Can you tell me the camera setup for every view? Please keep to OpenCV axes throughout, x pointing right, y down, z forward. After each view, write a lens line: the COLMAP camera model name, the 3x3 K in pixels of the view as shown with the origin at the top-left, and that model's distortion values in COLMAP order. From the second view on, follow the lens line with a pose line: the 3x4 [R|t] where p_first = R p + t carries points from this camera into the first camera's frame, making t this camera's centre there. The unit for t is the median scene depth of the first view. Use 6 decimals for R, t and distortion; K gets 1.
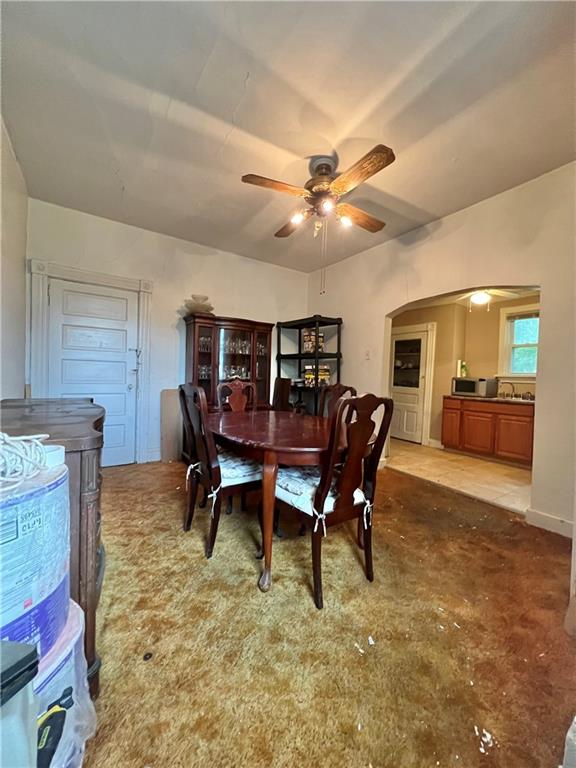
lens RADIAL K [[306.8, 0, 289.7], [0, 306.8, 383.5], [0, 0, 1]] dist [-0.001540, 0.000299]
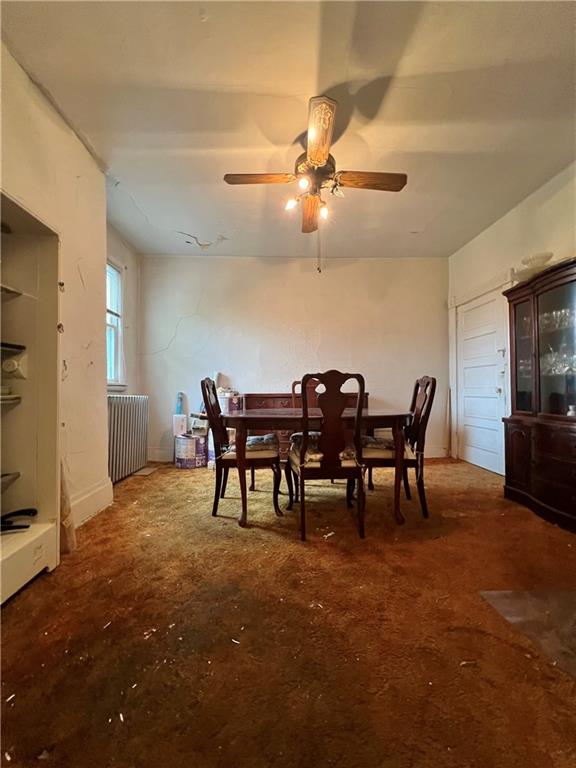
lens RADIAL K [[306.8, 0, 289.7], [0, 306.8, 383.5], [0, 0, 1]] dist [-0.001540, 0.000299]
pose [[-0.527176, -0.050473, -0.848256, 0.778345], [-0.039595, 0.998609, -0.034812, 0.060295], [0.848833, 0.015235, -0.528441, 1.225728]]
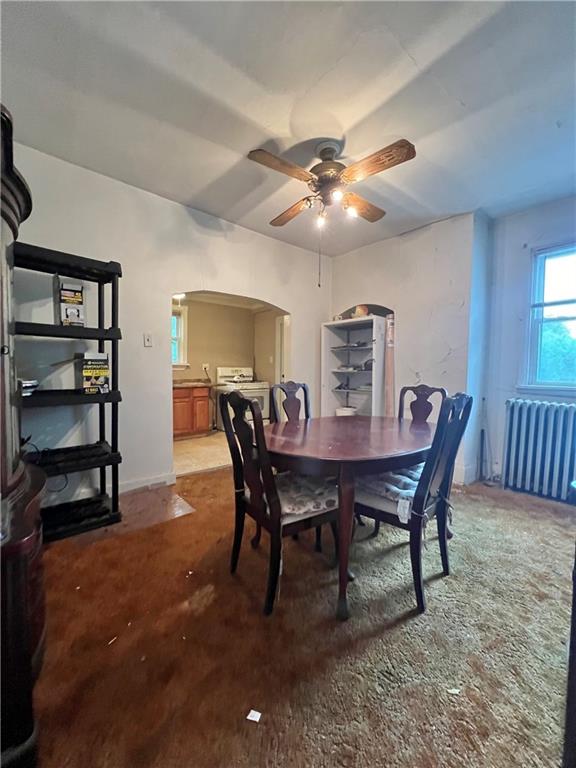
lens RADIAL K [[306.8, 0, 289.7], [0, 306.8, 383.5], [0, 0, 1]] dist [-0.001540, 0.000299]
pose [[-0.131992, -0.081076, 0.987930, -0.726861], [0.012269, 0.996440, 0.083413, -0.066018], [-0.991175, 0.023131, -0.130527, 1.065886]]
